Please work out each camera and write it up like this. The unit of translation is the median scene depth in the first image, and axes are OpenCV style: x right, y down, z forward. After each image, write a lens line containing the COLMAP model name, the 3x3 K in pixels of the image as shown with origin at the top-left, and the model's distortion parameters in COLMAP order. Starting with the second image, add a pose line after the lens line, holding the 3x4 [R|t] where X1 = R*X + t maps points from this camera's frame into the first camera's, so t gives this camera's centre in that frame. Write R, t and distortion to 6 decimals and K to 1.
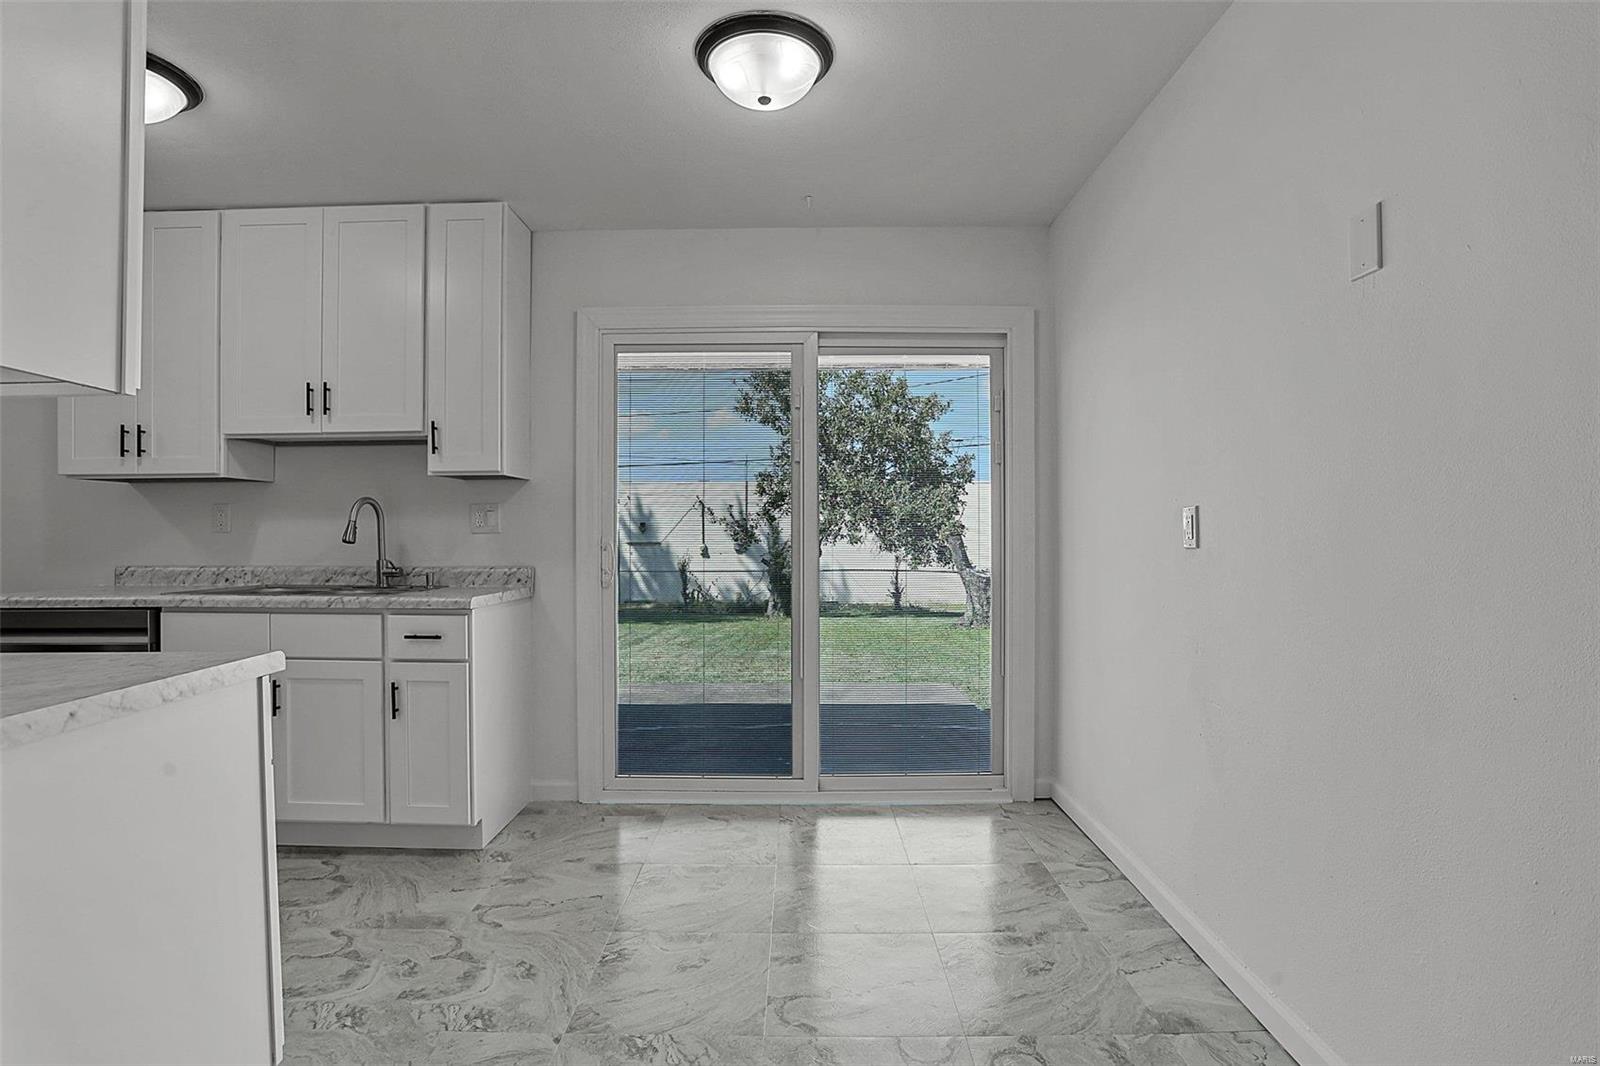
lens RADIAL K [[776.8, 0, 802.9], [0, 776.8, 534.8], [0, 0, 1]] dist [-0.026382, 0.002260]
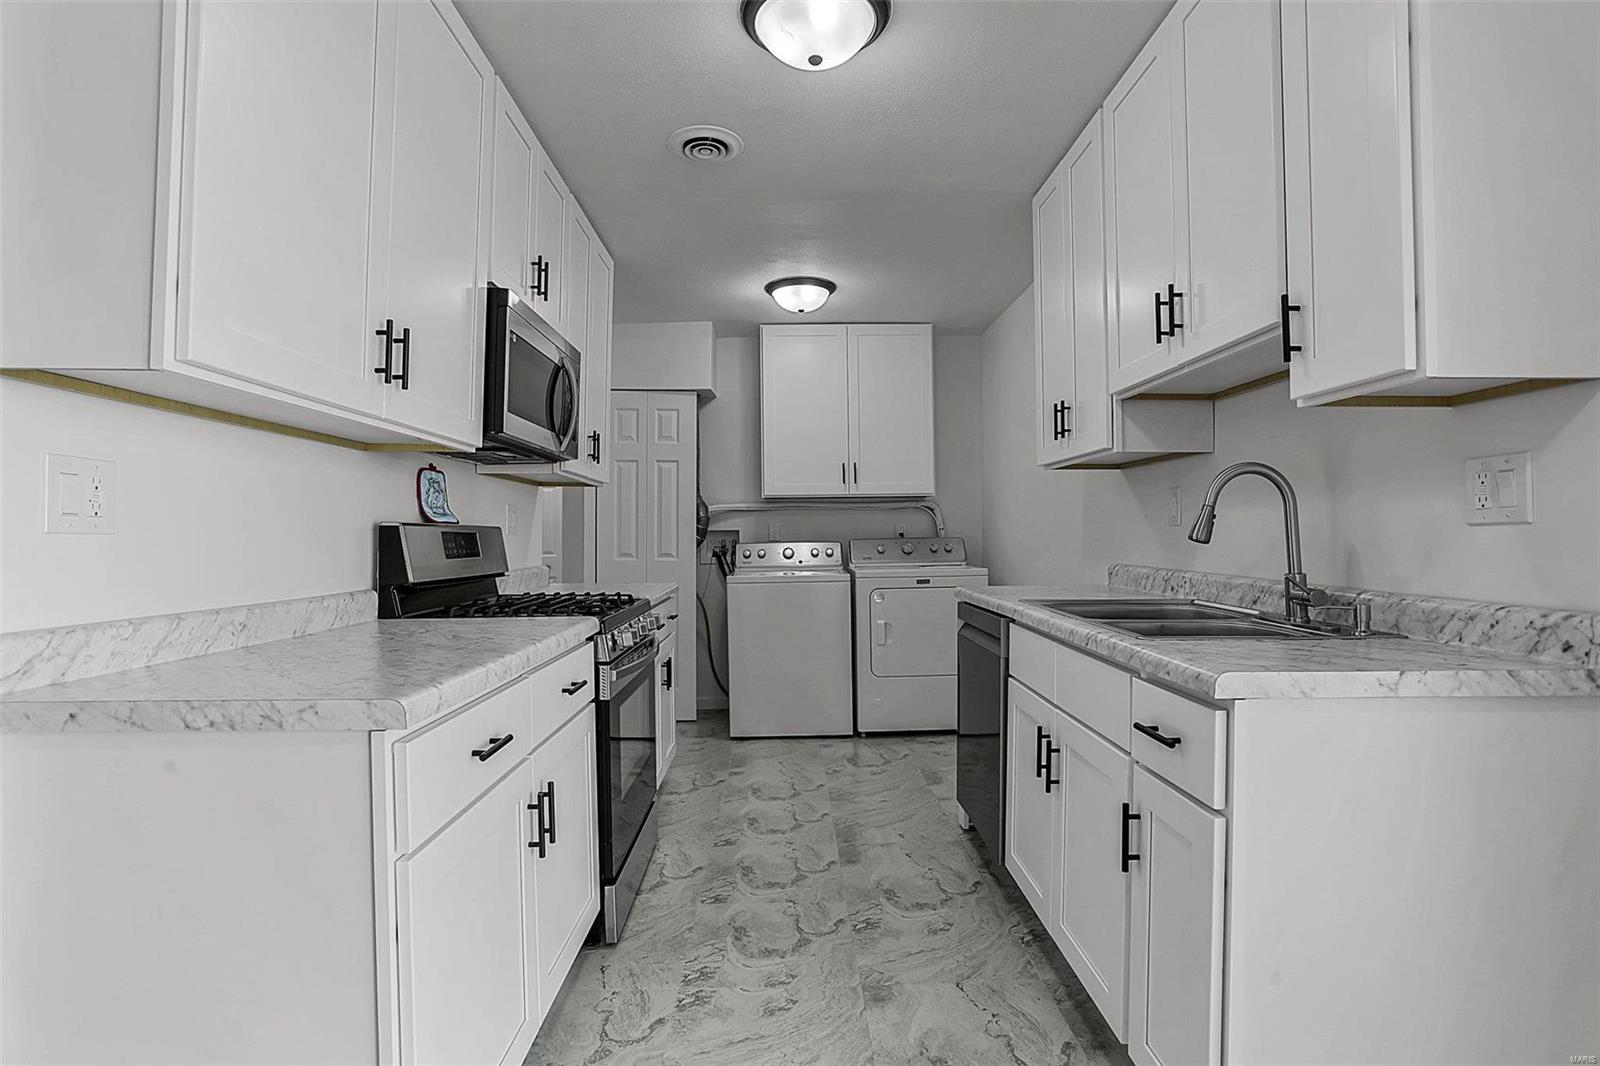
lens RADIAL K [[776.8, 0, 791.5], [0, 776.8, 528.7], [0, 0, 1]] dist [-0.026382, 0.002260]
pose [[0.021966, -0.000136, -0.999759, -0.001657], [-0.002278, 0.999997, -0.000186, 0.001174], [0.999756, 0.002282, 0.021965, 0.630838]]
